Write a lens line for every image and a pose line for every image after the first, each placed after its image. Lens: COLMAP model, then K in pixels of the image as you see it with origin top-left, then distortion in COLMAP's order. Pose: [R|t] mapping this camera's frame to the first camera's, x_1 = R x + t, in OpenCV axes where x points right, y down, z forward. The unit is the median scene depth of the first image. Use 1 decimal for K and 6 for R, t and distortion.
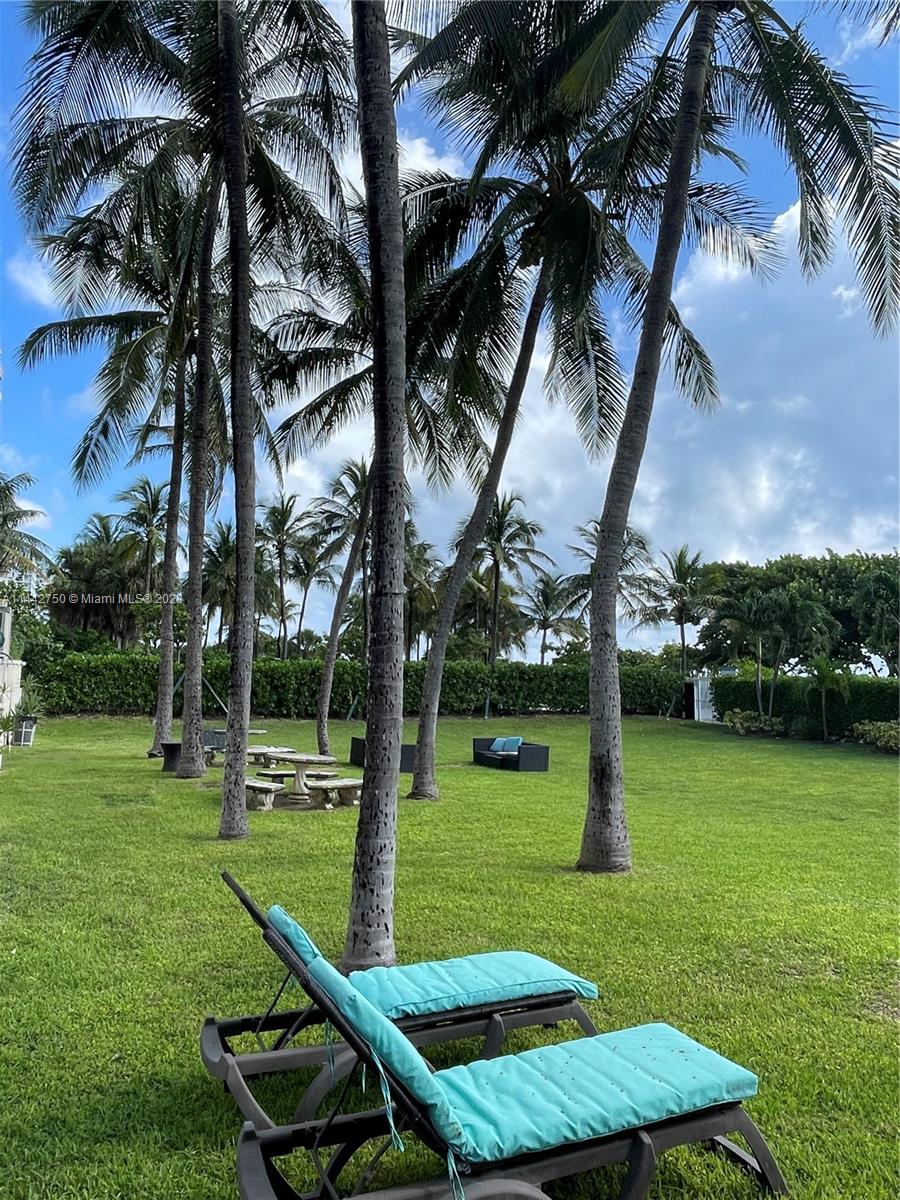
lens RADIAL K [[854.1, 0, 463.0], [0, 854.1, 600.3], [0, 0, 1]] dist [0.040011, -0.095113]
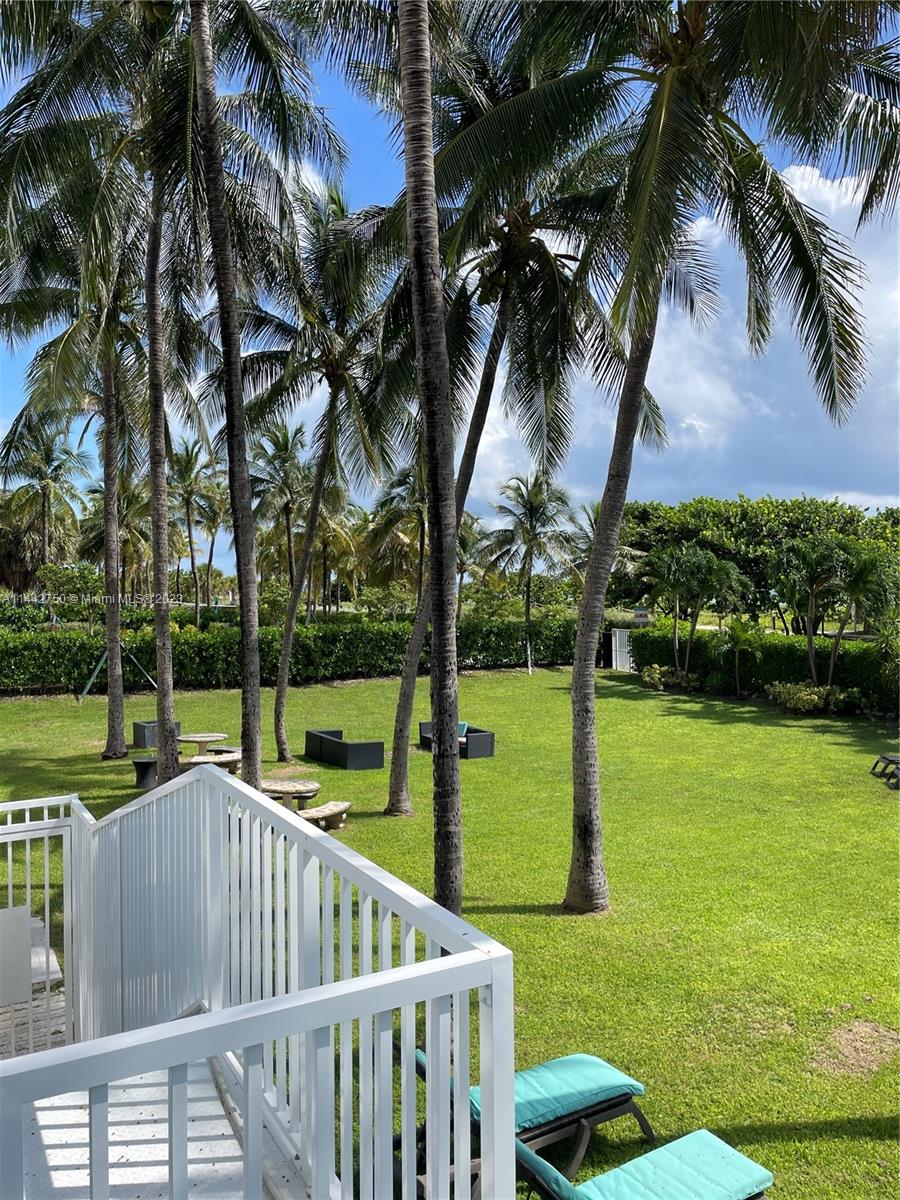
lens RADIAL K [[900.4, 0, 450.0], [0, 900.4, 600.0], [0, 0, 1]] dist [0.078539, -0.102112]
pose [[0.994029, -0.023958, 0.106454, -0.082568], [0.011935, 0.993617, 0.112177, -0.142101], [-0.108462, -0.110236, 0.987970, -0.101179]]
